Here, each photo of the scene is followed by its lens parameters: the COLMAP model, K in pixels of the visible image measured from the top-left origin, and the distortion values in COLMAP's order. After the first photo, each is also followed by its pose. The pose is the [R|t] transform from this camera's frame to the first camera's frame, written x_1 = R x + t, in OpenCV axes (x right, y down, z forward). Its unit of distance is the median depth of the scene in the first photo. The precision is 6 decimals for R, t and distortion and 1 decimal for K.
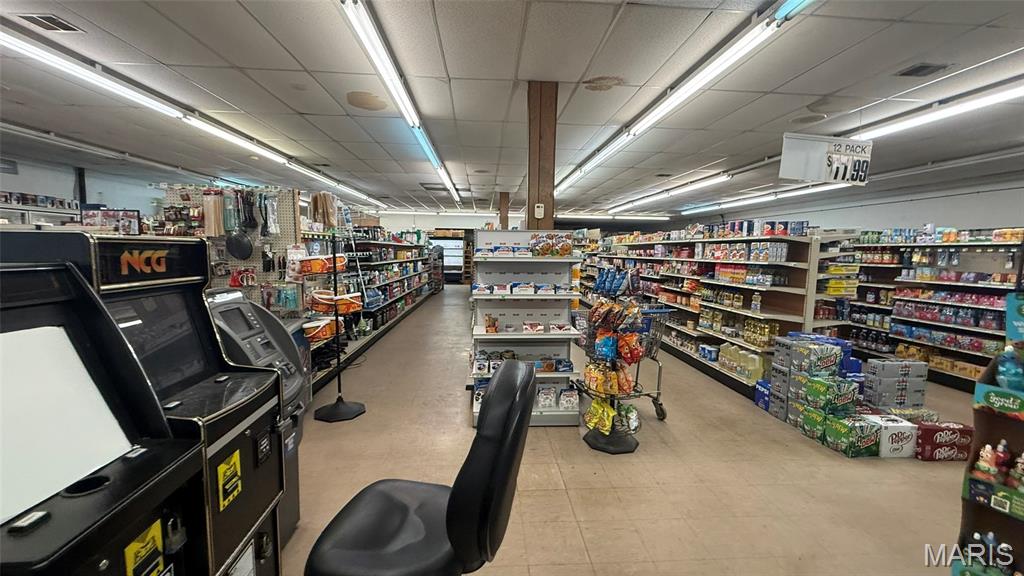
lens RADIAL K [[407.2, 0, 509.6], [0, 407.2, 288.6], [0, 0, 1]] dist [-0.001757, -0.000034]
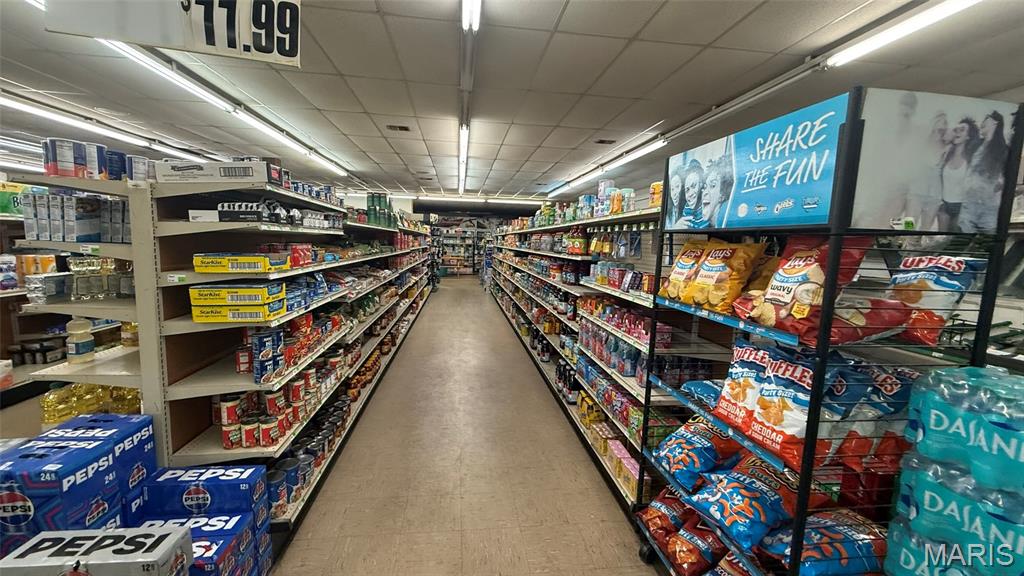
lens RADIAL K [[407.2, 0, 509.6], [0, 407.2, 288.6], [0, 0, 1]] dist [-0.001757, -0.000034]
pose [[0.998386, 0.007500, 0.056297, 1.080600], [-0.008748, 0.999721, 0.021957, -0.031987], [-0.056117, -0.022414, 0.998173, 0.560840]]
